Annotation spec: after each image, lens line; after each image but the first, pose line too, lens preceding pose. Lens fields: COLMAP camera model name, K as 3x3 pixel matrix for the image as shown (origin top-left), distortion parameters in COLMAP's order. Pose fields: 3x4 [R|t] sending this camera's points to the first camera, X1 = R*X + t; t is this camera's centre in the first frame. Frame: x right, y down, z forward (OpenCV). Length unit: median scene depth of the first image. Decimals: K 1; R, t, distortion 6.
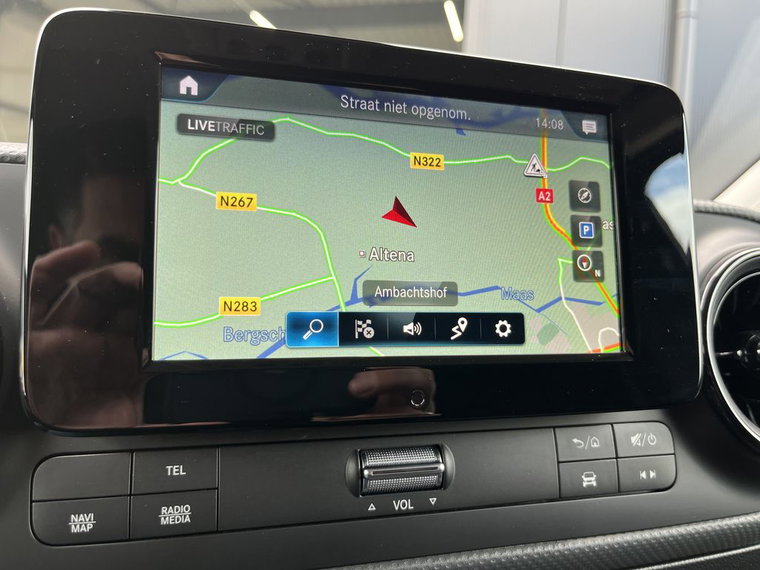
lens RADIAL K [[578.7, 0, 380.0], [0, 578.7, 285.0], [0, 0, 1]] dist [0.041244, -0.081593]
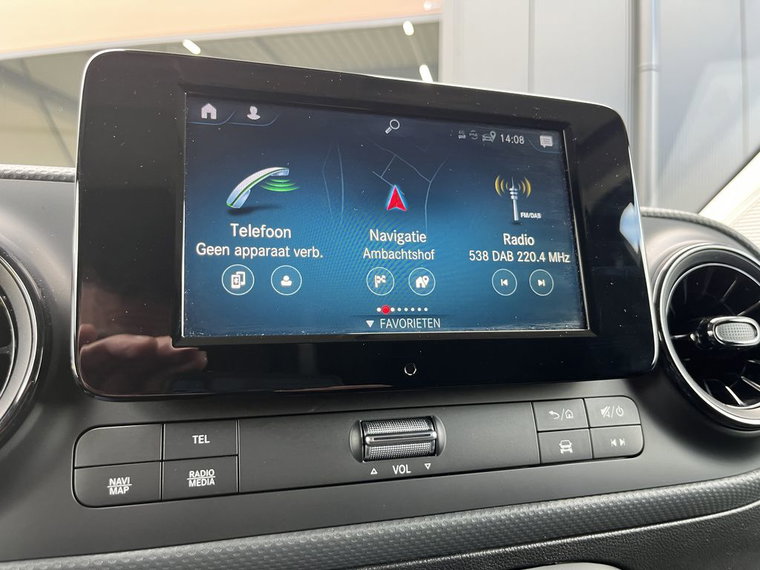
lens RADIAL K [[574.2, 0, 380.0], [0, 574.2, 285.0], [0, 0, 1]] dist [0.002949, -0.002131]
pose [[0.999113, -0.035643, 0.022405, -0.013051], [0.037501, 0.995338, -0.088859, 0.110633], [-0.019134, 0.089620, 0.995792, -0.129264]]
